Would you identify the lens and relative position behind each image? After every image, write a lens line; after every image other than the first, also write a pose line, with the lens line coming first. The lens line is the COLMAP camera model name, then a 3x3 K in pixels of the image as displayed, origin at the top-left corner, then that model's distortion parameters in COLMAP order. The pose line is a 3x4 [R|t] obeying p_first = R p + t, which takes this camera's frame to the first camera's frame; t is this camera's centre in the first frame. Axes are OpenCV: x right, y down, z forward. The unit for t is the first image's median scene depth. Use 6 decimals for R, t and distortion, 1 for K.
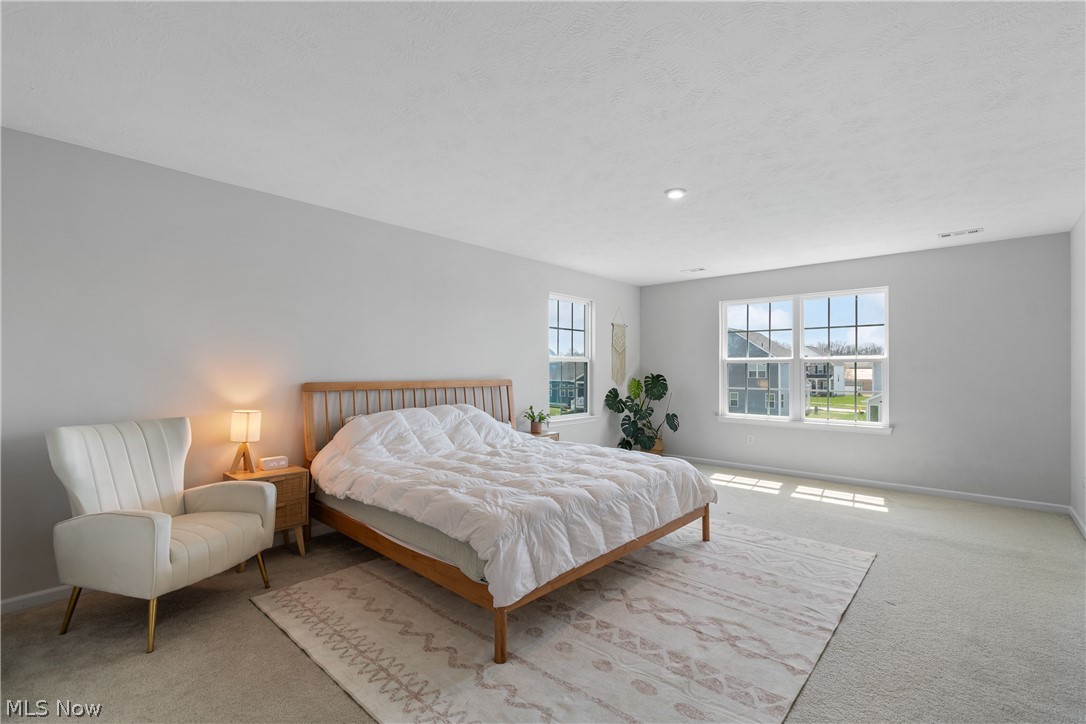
lens RADIAL K [[482.9, 0, 538.5], [0, 482.9, 366.8], [0, 0, 1]] dist [0.000113, -0.000280]
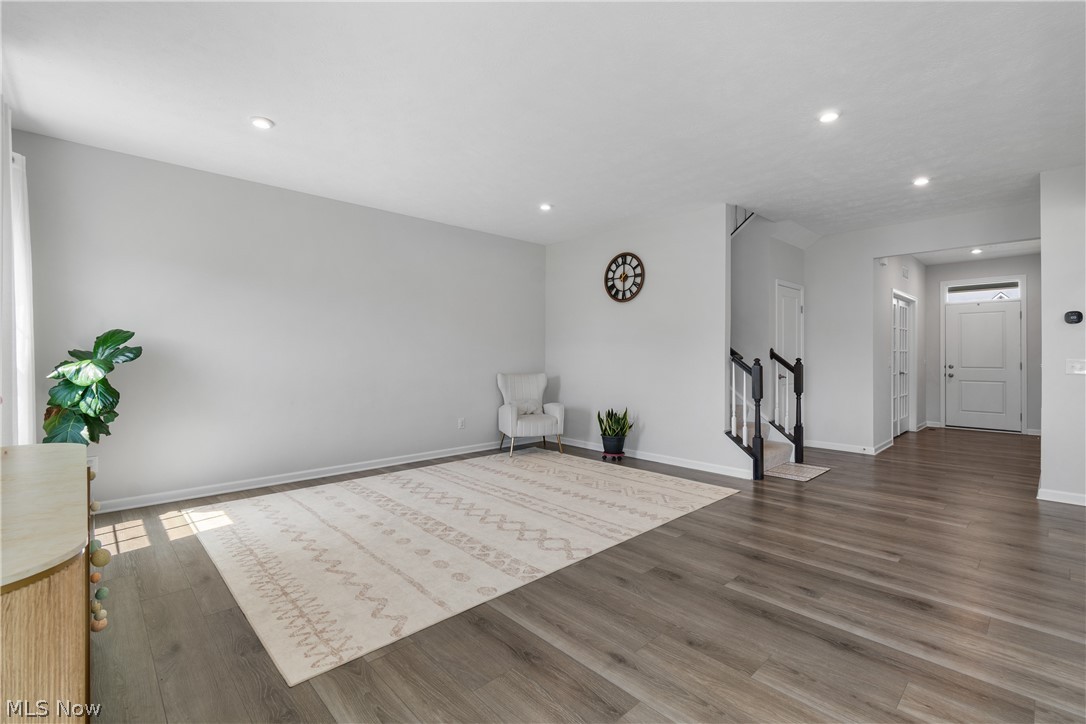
lens RADIAL K [[482.9, 0, 560.9], [0, 482.9, 352.6], [0, 0, 1]] dist [0.000113, -0.000280]
pose [[0.998626, -0.005106, -0.052161, 0.512321], [0.005378, 0.999973, 0.005077, 0.086507], [0.052133, -0.005351, 0.998626, -0.214165]]
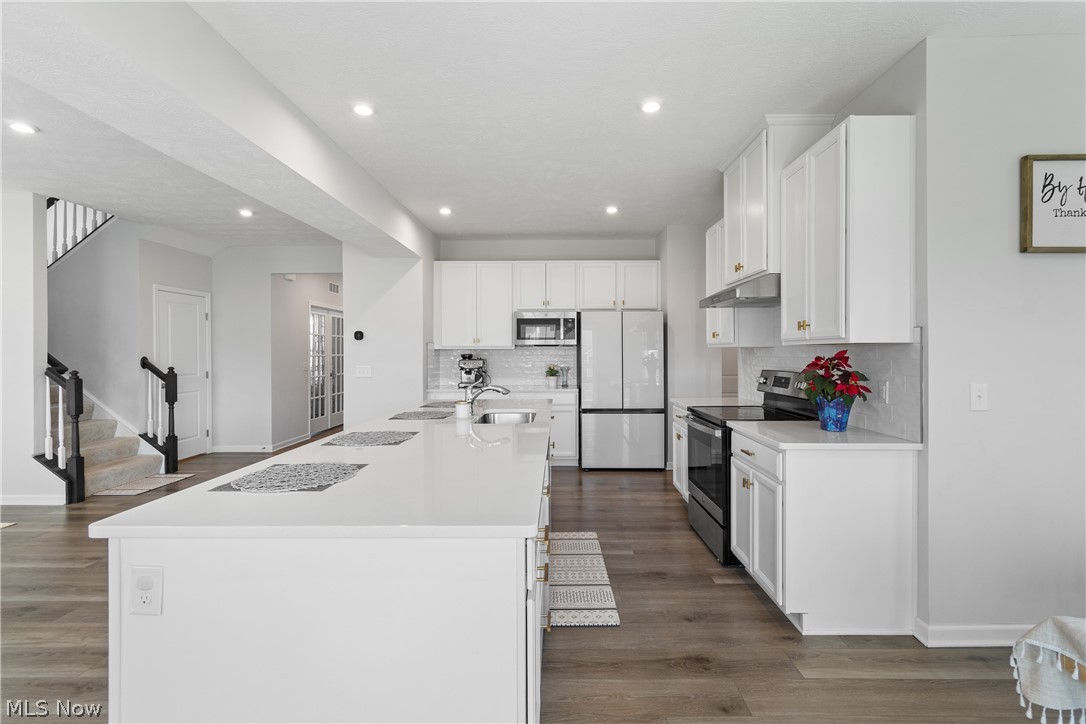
lens RADIAL K [[482.9, 0, 540.7], [0, 482.9, 351.2], [0, 0, 1]] dist [0.000113, -0.000280]
pose [[0.740035, -0.006671, 0.672536, 1.239809], [0.001315, 0.999963, 0.008471, 0.042169], [-0.672567, -0.005385, 0.740016, -0.673546]]
